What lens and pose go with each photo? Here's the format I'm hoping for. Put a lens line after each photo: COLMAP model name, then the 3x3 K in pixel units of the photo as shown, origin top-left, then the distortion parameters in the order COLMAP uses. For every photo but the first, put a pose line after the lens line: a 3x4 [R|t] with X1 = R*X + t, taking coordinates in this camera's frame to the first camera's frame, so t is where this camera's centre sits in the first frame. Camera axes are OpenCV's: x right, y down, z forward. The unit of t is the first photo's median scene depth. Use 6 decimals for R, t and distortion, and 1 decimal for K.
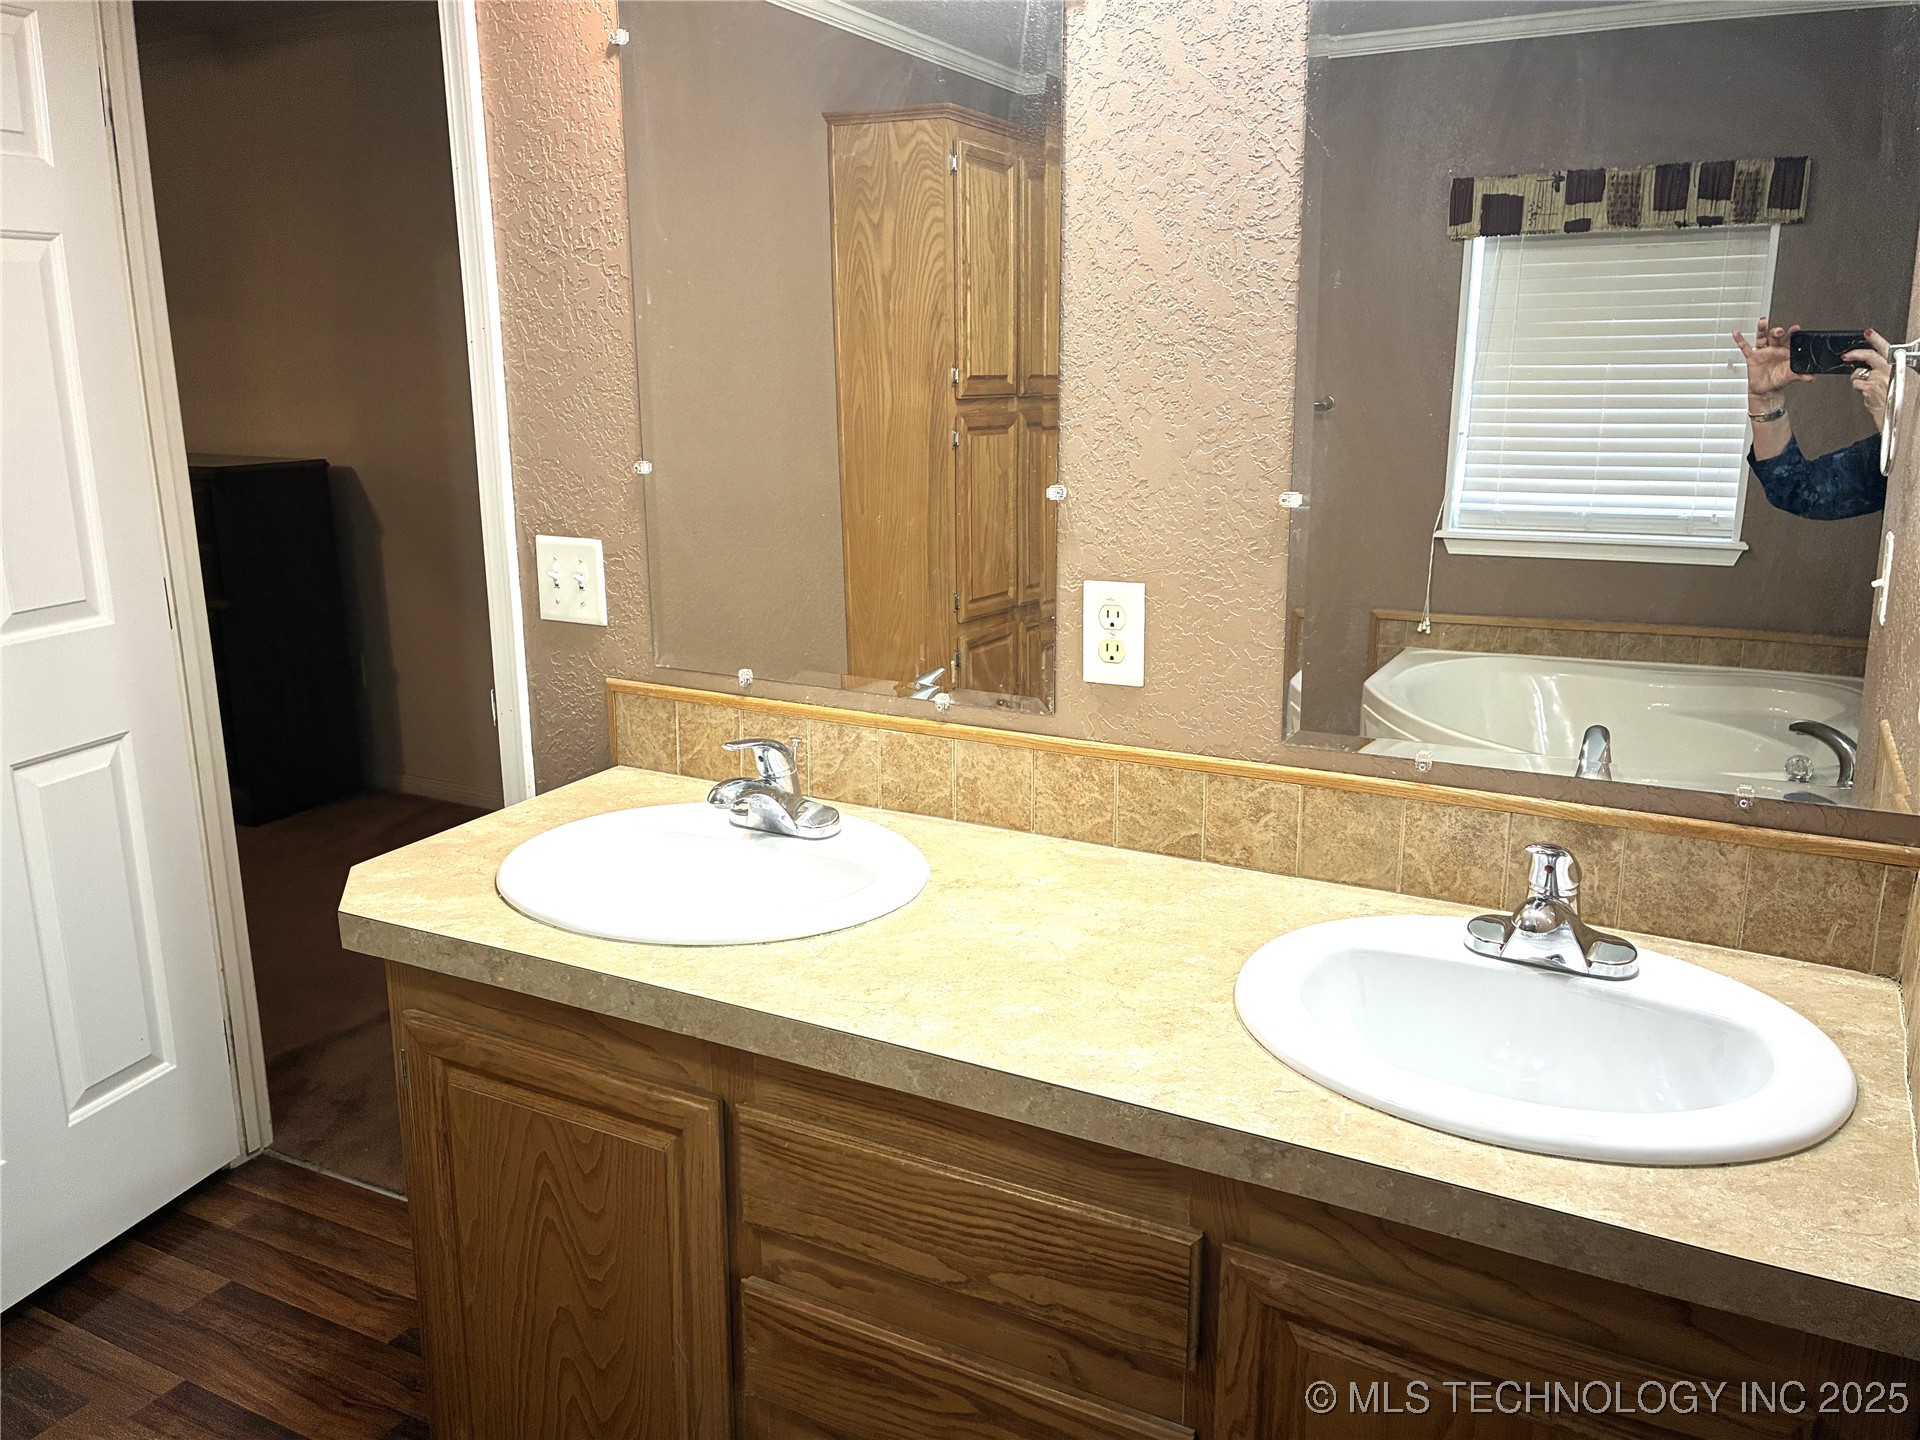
lens RADIAL K [[1465.0, 0, 964.5], [0, 1465.0, 713.1], [0, 0, 1]] dist [0.085086, -0.099914]
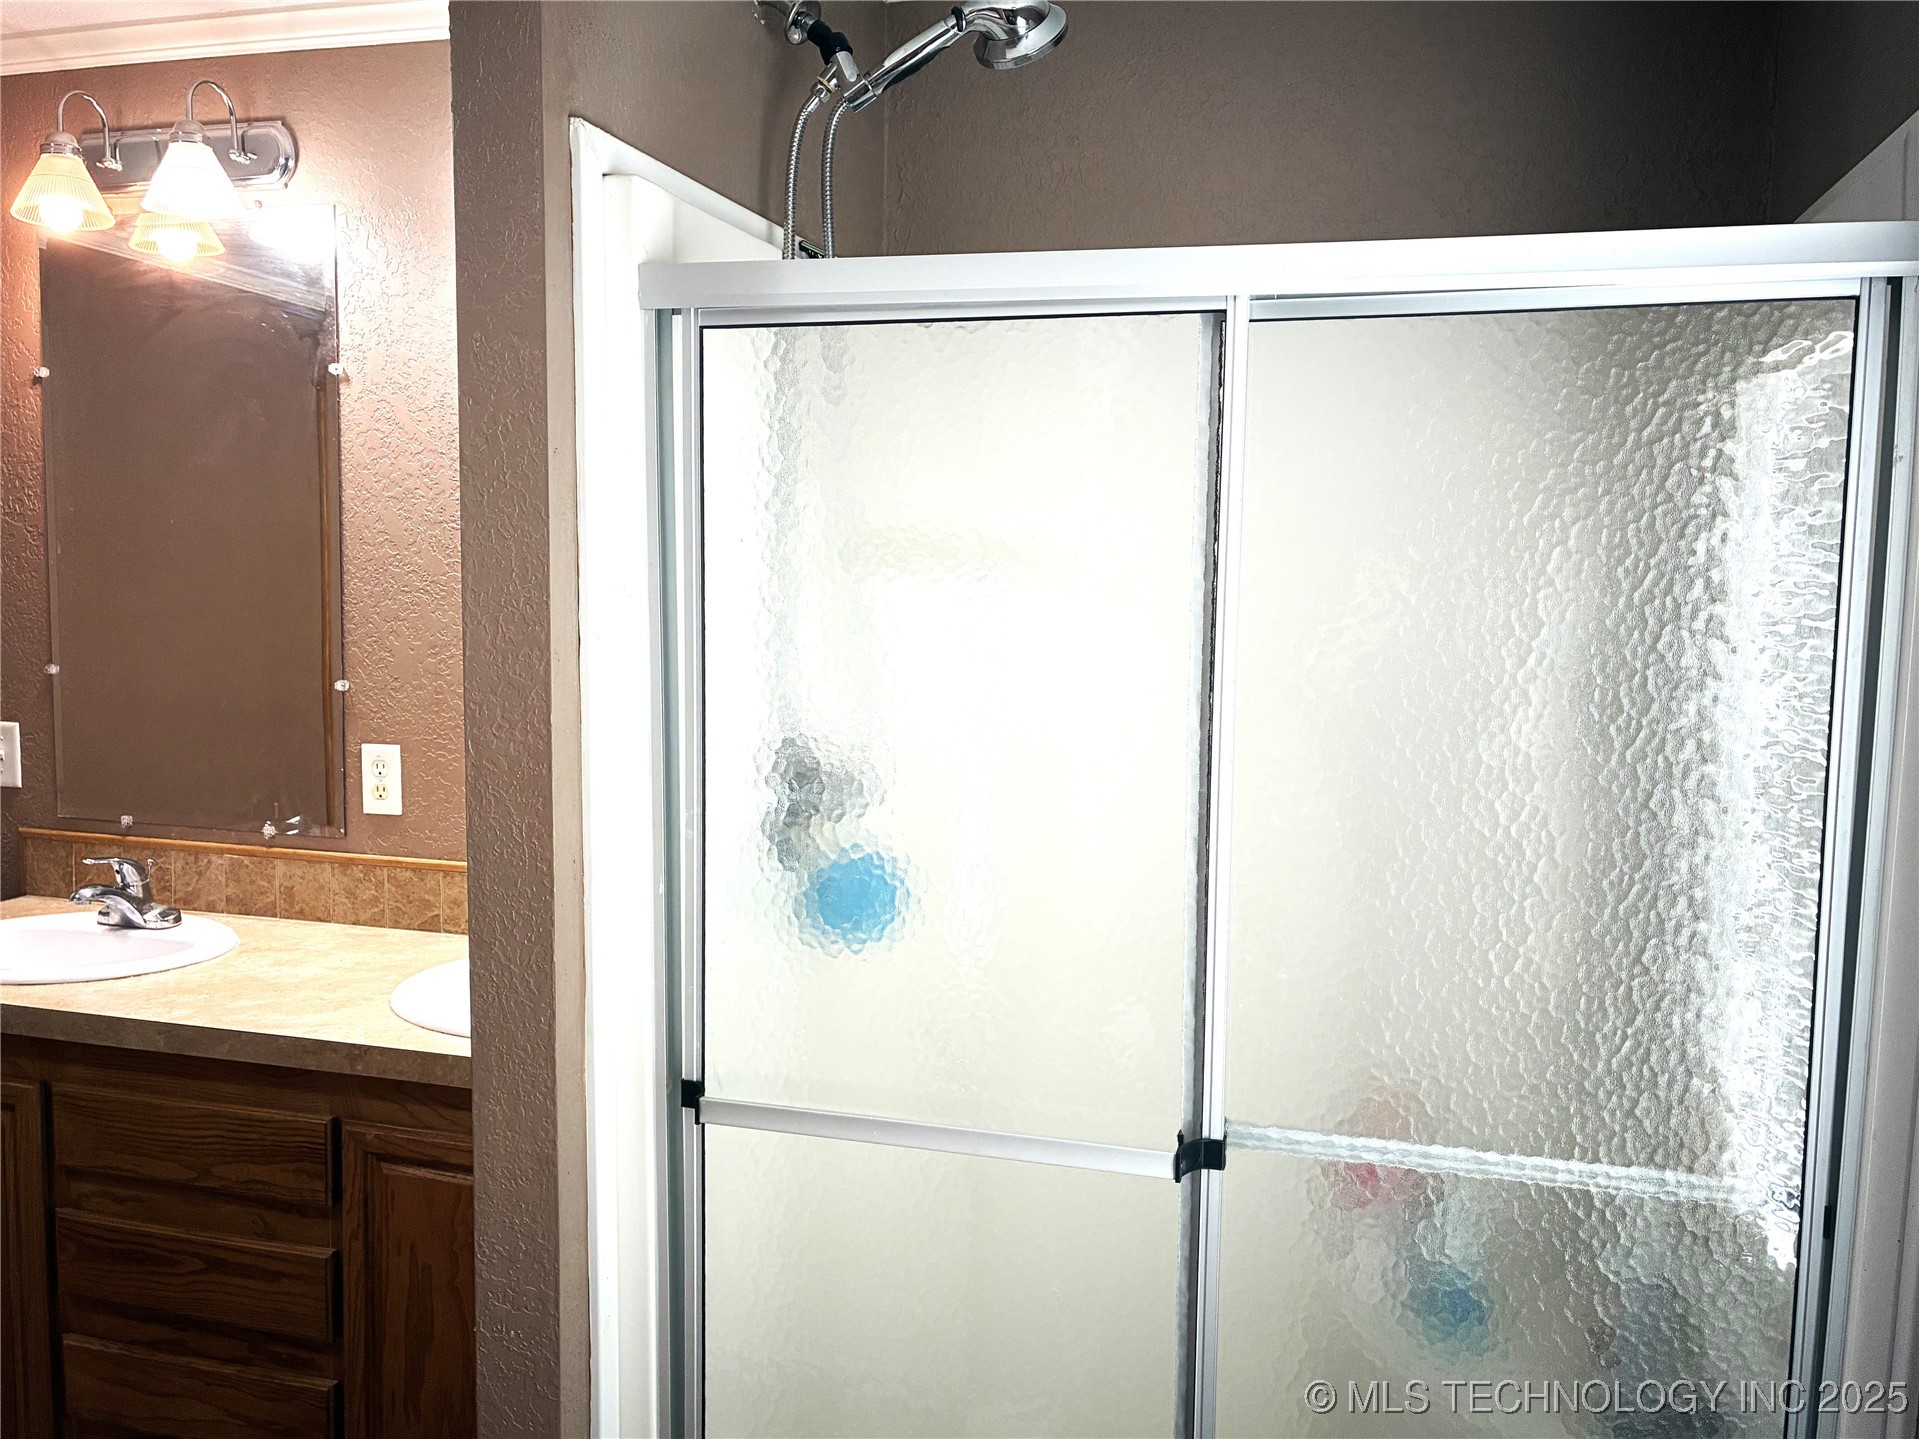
lens RADIAL K [[1573.7, 0, 957.8], [0, 1573.7, 742.9], [0, 0, 1]] dist [0.109136, -0.124796]
pose [[0.980554, 0.000050, 0.196249, 0.356727], [0.026886, 0.990537, -0.134586, 0.141268], [-0.194398, 0.137245, 0.971274, -0.680444]]
